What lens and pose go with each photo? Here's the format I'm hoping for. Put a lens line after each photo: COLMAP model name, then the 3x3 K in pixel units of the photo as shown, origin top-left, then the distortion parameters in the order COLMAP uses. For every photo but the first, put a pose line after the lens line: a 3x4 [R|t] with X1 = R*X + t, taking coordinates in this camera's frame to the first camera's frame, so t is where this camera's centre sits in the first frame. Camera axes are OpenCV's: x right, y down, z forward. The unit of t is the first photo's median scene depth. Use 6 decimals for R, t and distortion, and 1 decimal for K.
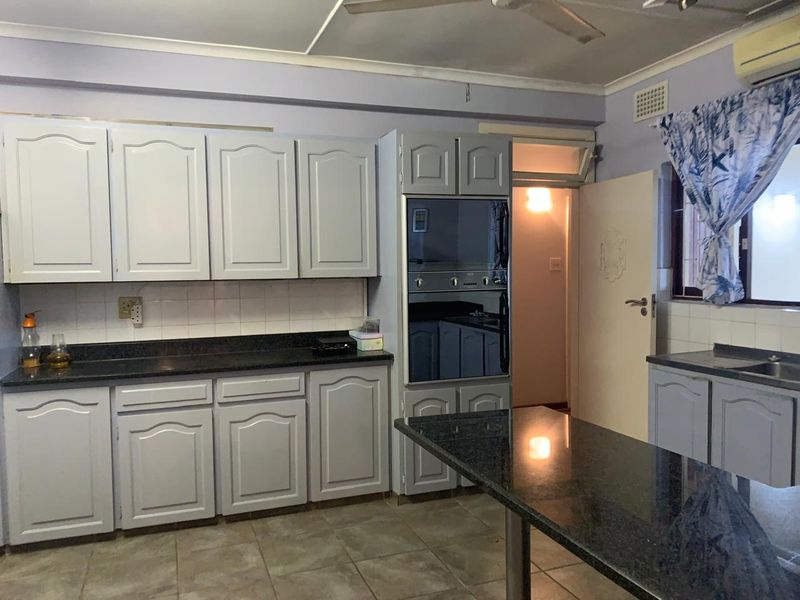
lens RADIAL K [[614.0, 0, 400.0], [0, 614.0, 300.0], [0, 0, 1]] dist [0.012474, -0.001594]
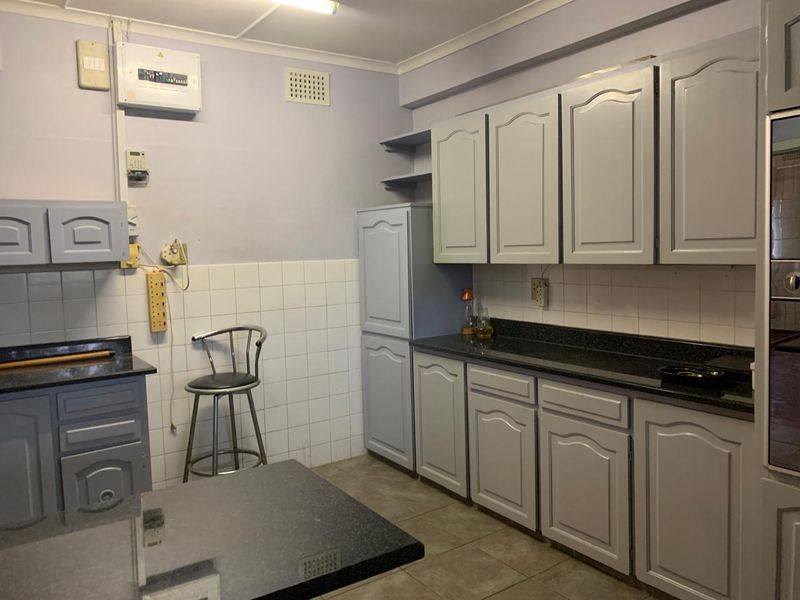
lens RADIAL K [[637.1, 0, 403.8], [0, 637.1, 288.3], [0, 0, 1]] dist [0.048409, -0.001220]
pose [[0.234534, 0.069889, -0.969592, 0.519219], [-0.034174, 0.997389, 0.063627, -0.047863], [0.971507, 0.018212, 0.236310, 0.588054]]
